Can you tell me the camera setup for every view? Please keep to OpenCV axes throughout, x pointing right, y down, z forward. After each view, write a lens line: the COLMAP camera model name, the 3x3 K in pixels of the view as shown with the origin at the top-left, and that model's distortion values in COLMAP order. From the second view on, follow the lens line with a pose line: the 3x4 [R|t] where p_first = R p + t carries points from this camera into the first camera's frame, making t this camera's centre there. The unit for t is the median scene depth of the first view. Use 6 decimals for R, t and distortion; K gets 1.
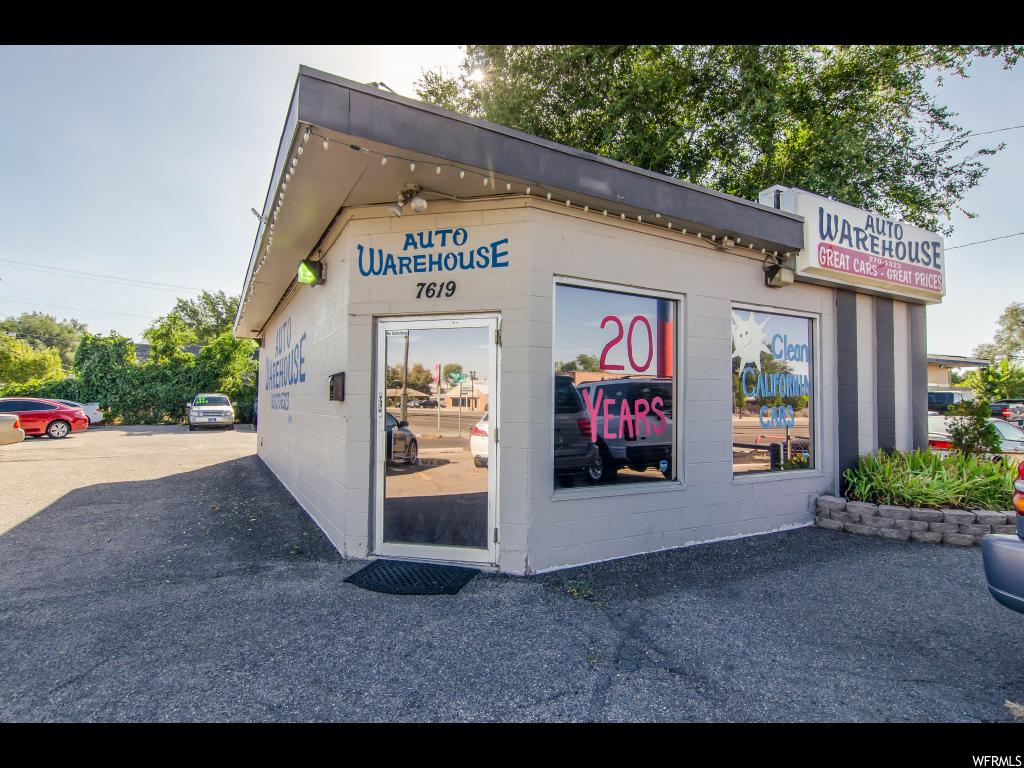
lens RADIAL K [[551.7, 0, 512.4], [0, 551.7, 390.3], [0, 0, 1]] dist [0.012339, 0.000650]
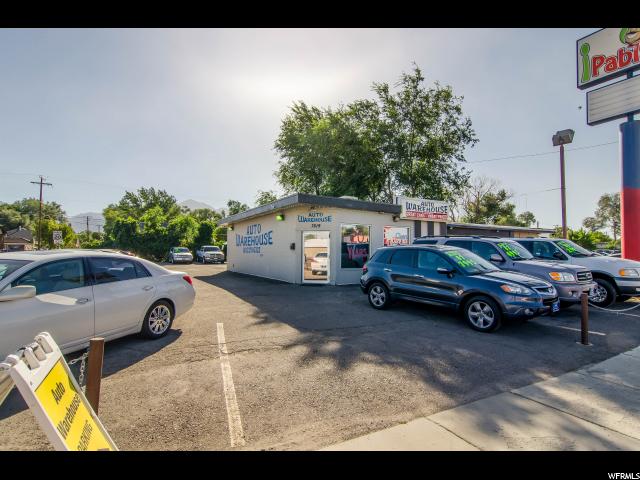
lens RADIAL K [[344.8, 0, 322.5], [0, 344.8, 240.1], [0, 0, 1]] dist [0.012339, 0.000650]
pose [[0.999872, -0.001803, 0.015892, -0.024303], [0.001977, 0.999938, -0.010933, -0.005327], [-0.015872, 0.010963, 0.999814, -0.360482]]
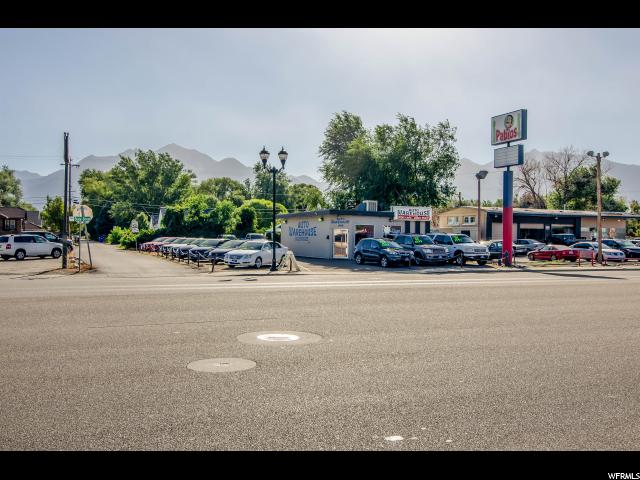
lens RADIAL K [[635.5, 0, 325.3], [0, 635.5, 238.9], [0, 0, 1]] dist [0.022966, 0.000000]
pose [[0.992780, 0.001736, -0.119933, 0.142420], [0.000734, 0.999789, 0.020542, -0.033430], [0.119944, -0.020482, 0.992569, -1.561476]]
